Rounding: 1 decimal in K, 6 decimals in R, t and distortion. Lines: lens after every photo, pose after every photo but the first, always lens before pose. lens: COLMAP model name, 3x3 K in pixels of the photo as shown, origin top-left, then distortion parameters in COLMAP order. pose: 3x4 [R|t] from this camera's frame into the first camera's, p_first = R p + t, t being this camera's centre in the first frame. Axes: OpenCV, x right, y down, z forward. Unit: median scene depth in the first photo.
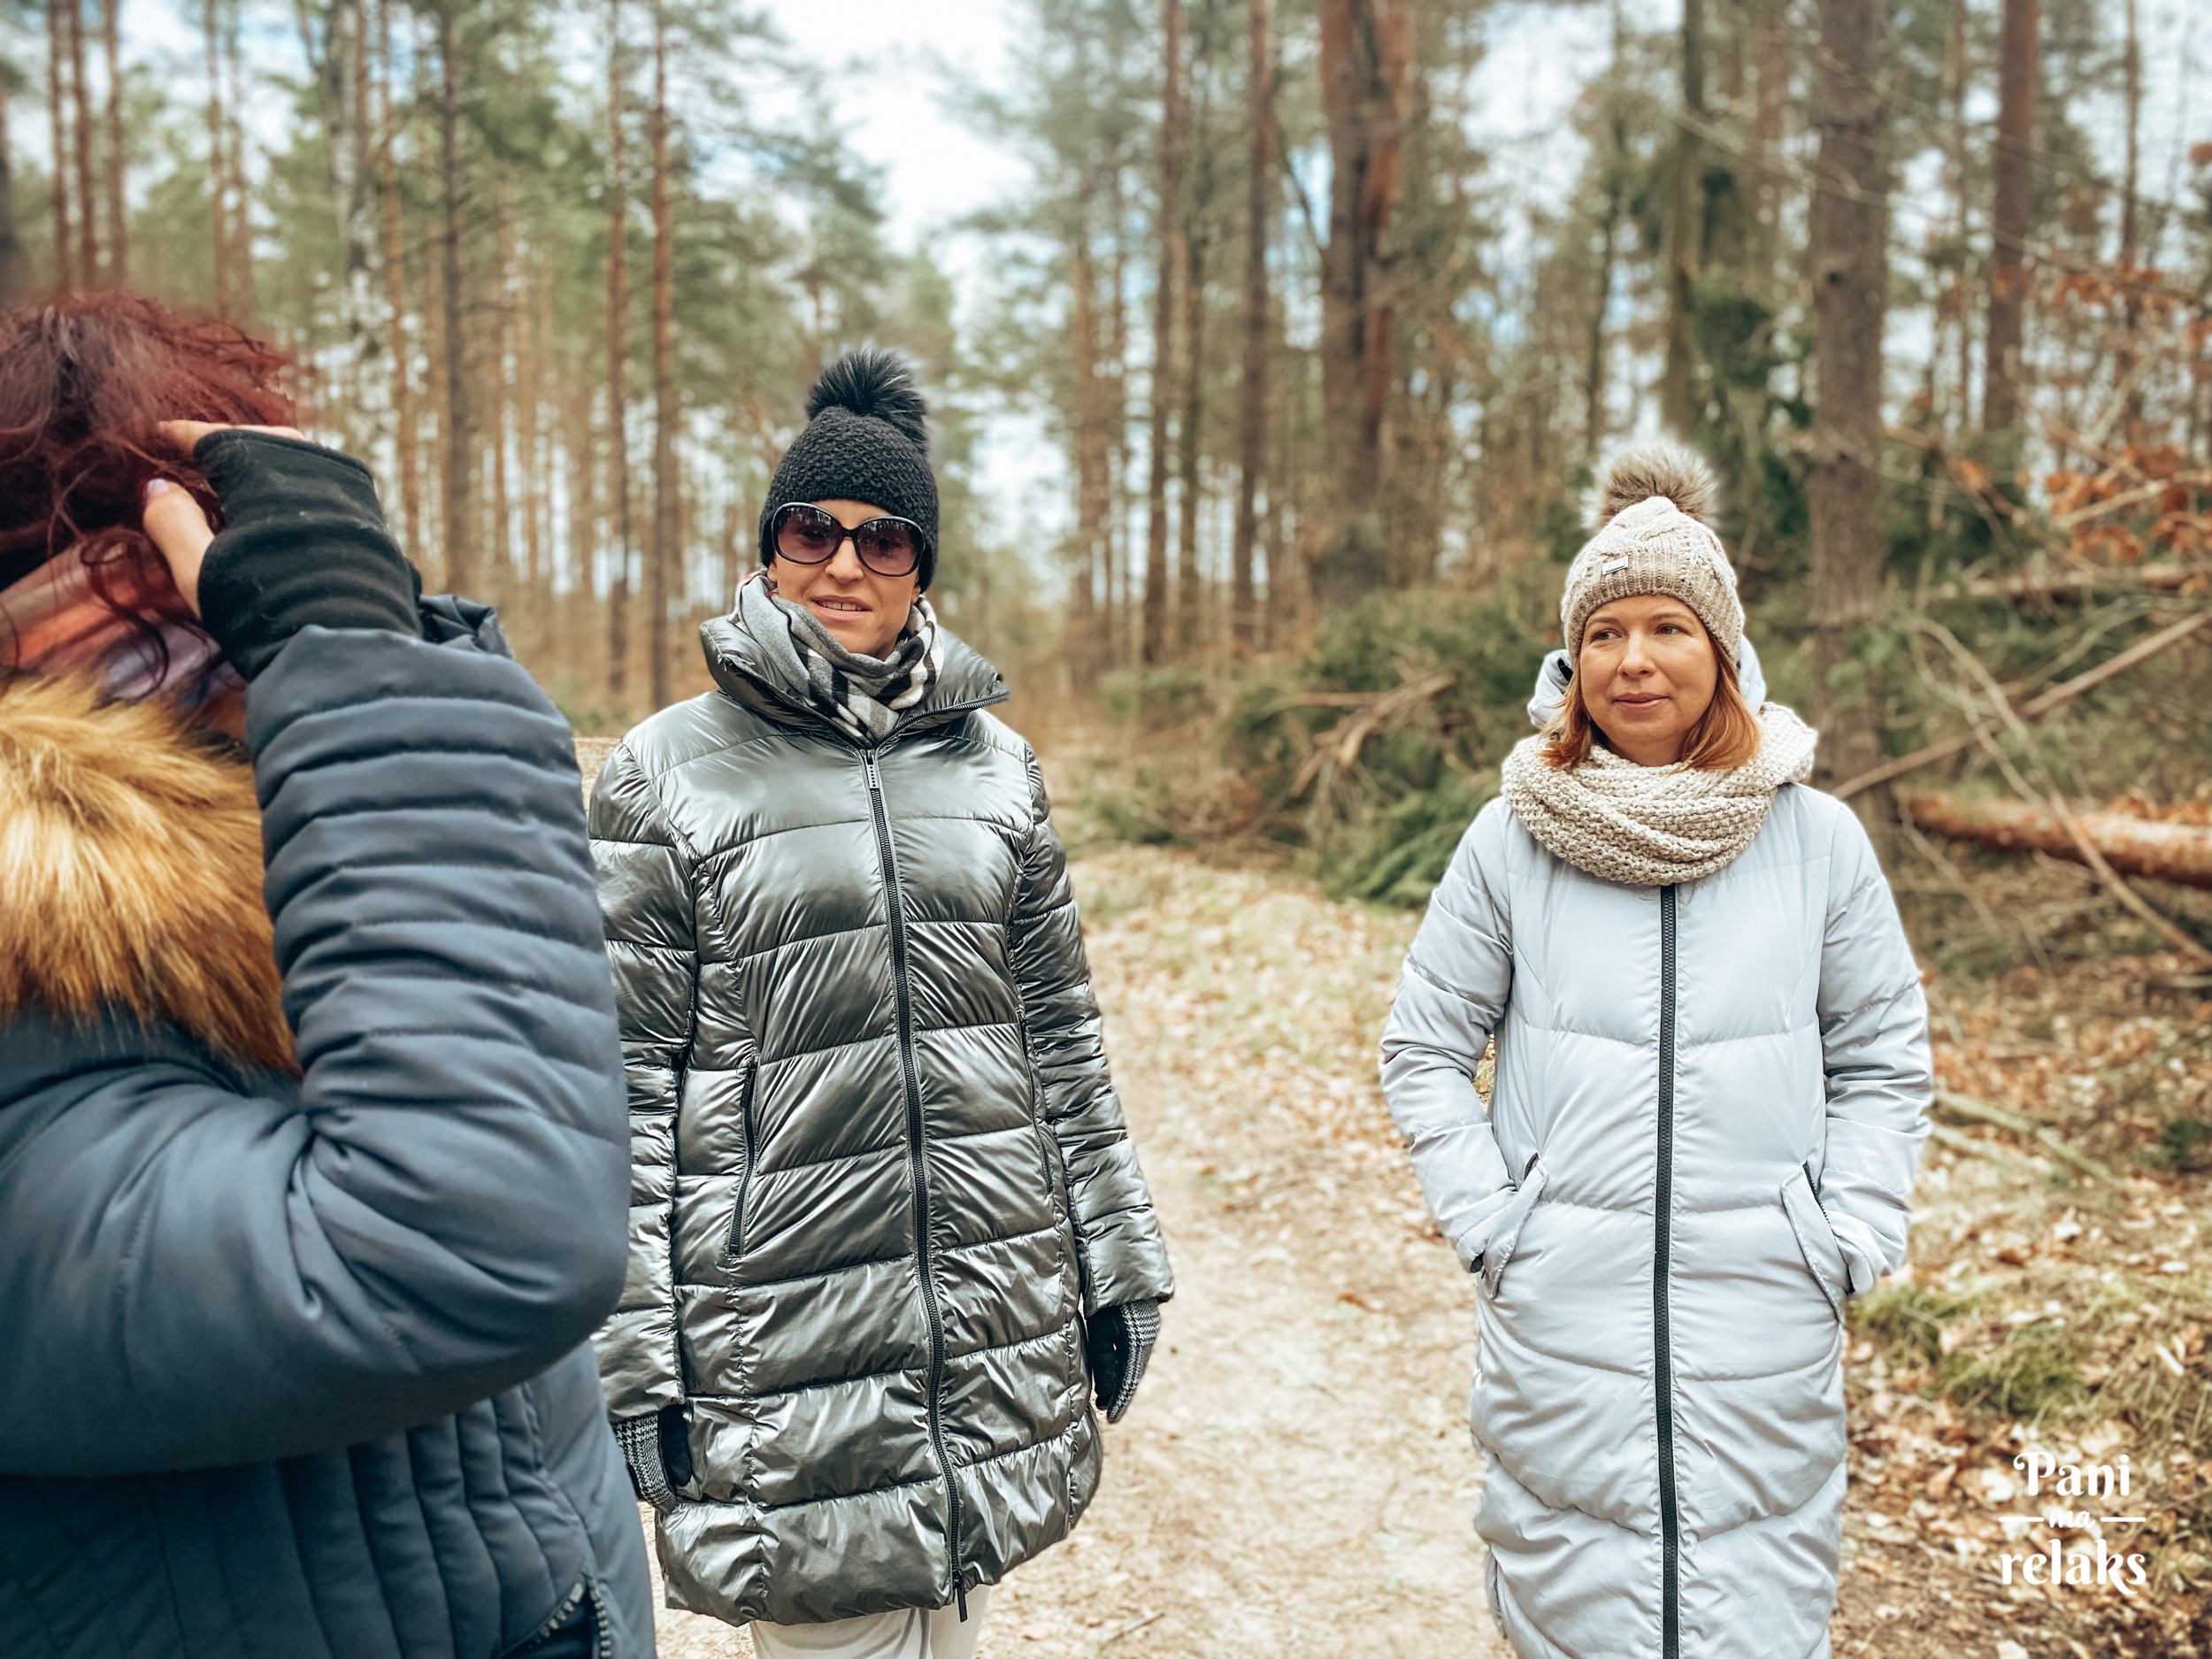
lens RADIAL K [[1692.8, 0, 1105.4], [0, 1692.8, 804.2], [0, 0, 1]] dist [-0.014181, 0.013020]
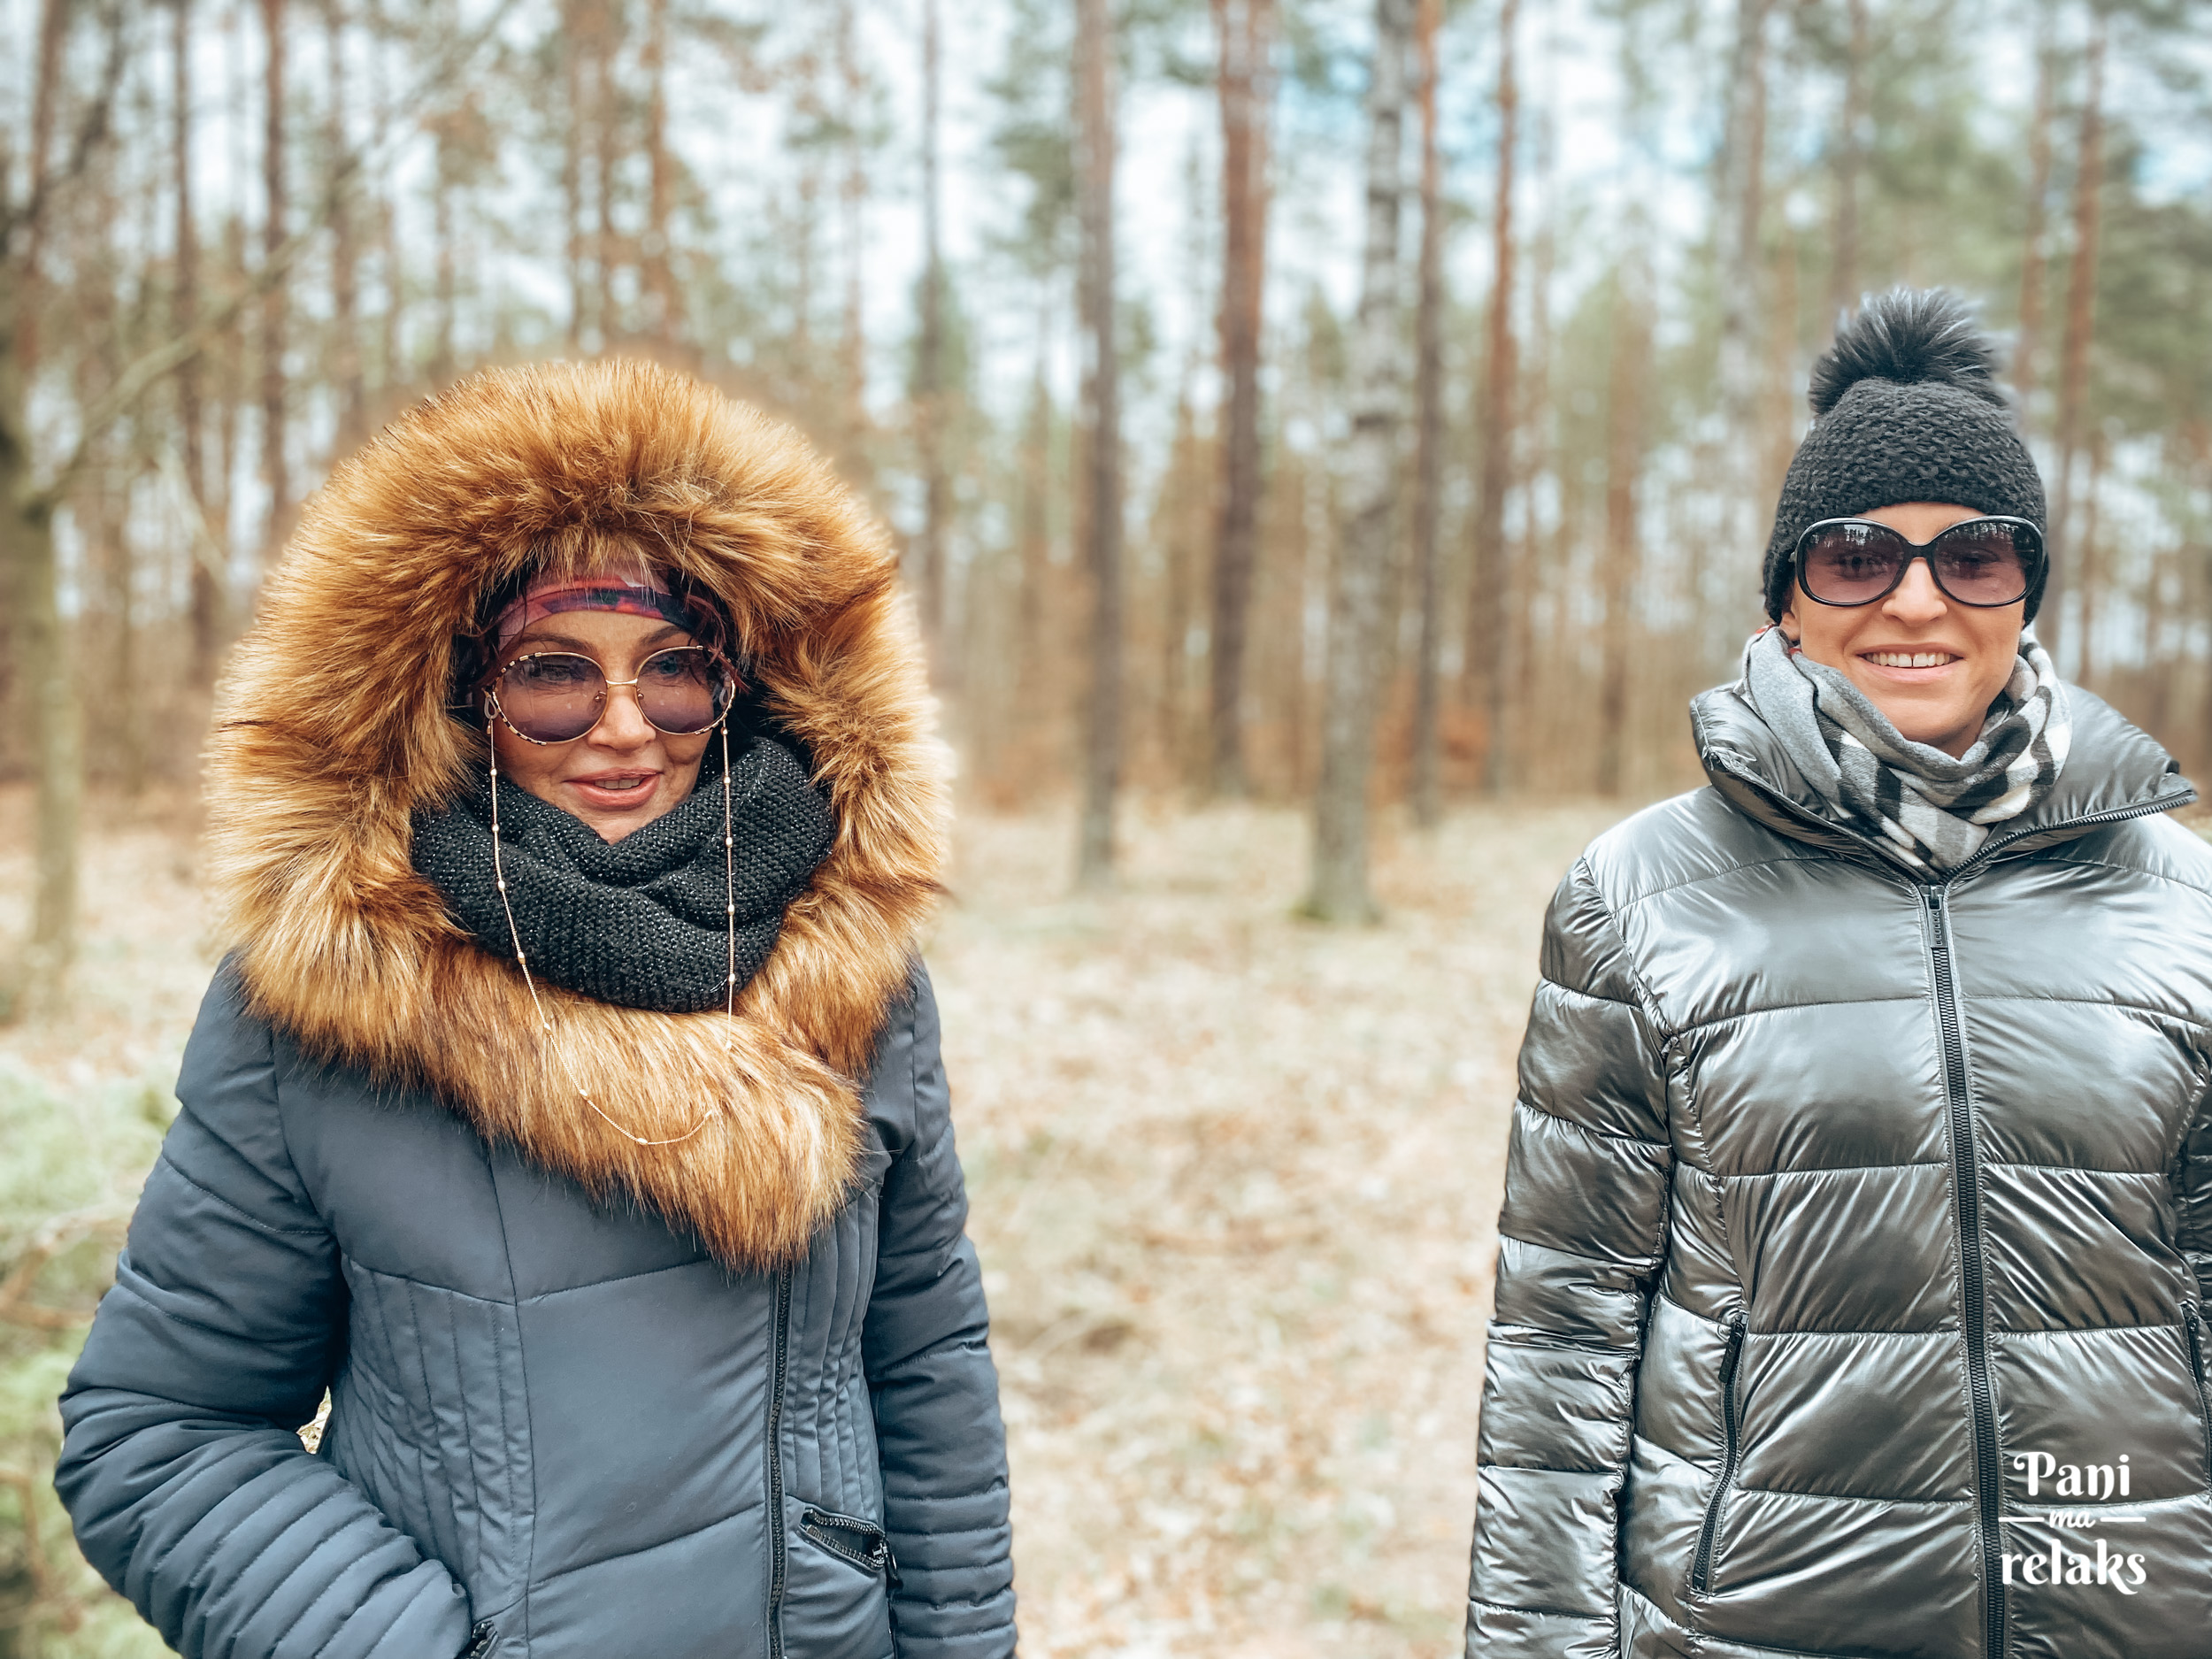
lens RADIAL K [[1692.8, 0, 1097.2], [0, 1692.8, 823.6], [0, 0, 1]] dist [-0.014181, 0.013020]
pose [[0.796145, 0.029738, -0.604375, -0.000426], [-0.008517, 0.999243, 0.037947, -0.082023], [0.605046, -0.025064, 0.795796, 0.278866]]
